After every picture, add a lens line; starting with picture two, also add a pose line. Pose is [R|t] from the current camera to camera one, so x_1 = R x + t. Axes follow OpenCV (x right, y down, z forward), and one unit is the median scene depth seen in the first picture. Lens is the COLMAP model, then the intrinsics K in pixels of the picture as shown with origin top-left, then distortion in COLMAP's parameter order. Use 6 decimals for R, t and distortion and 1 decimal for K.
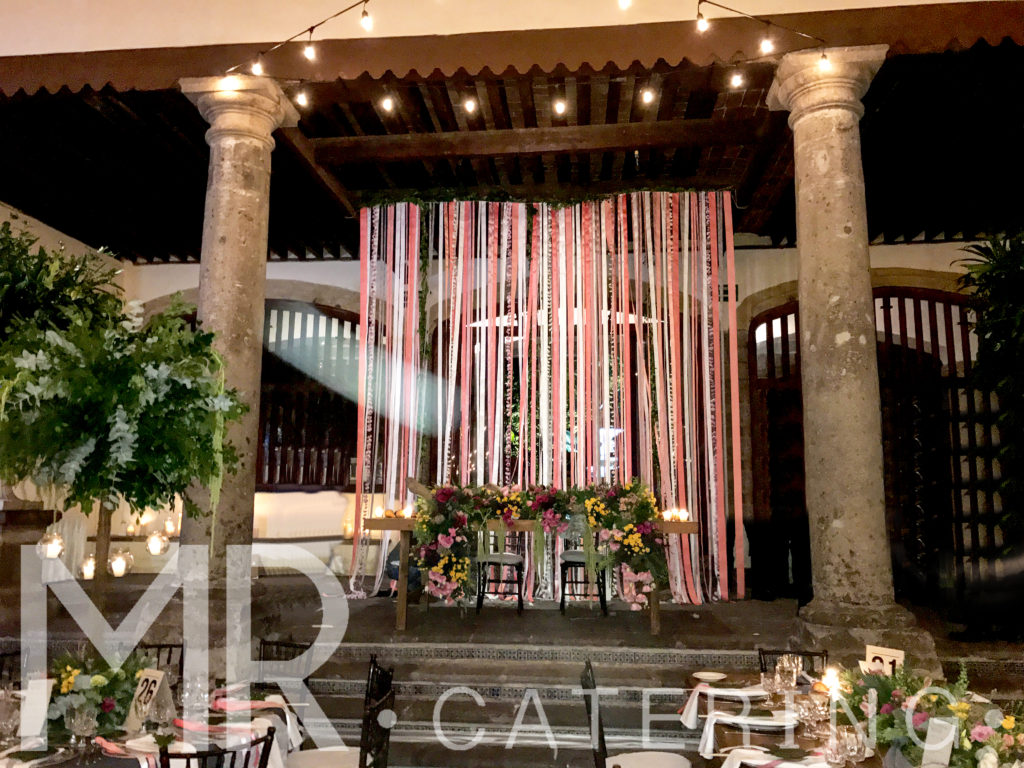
lens RADIAL K [[833.1, 0, 505.0], [0, 833.1, 378.1], [0, 0, 1]] dist [0.039071, -0.021354]
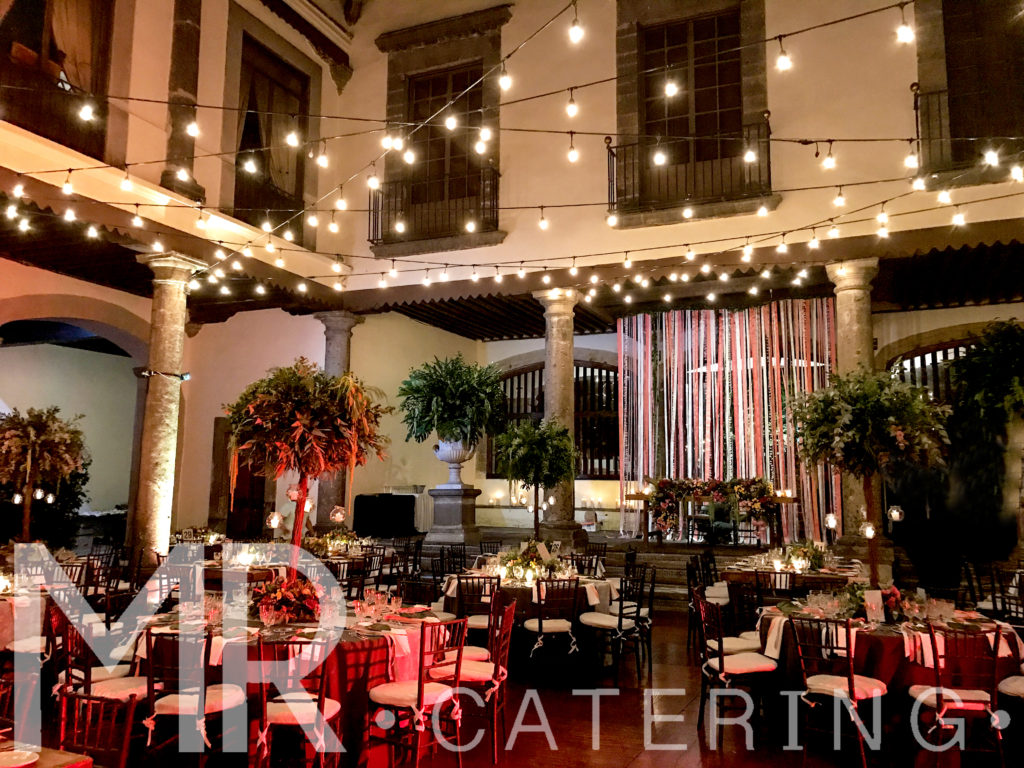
lens RADIAL K [[833.1, 0, 508.2], [0, 833.1, 389.7], [0, 0, 1]] dist [0.039071, -0.021354]
pose [[0.951515, -0.033479, -0.305777, 0.176501], [0.043669, 0.998693, 0.026543, -0.142038], [0.304488, -0.038609, 0.951733, -0.934799]]
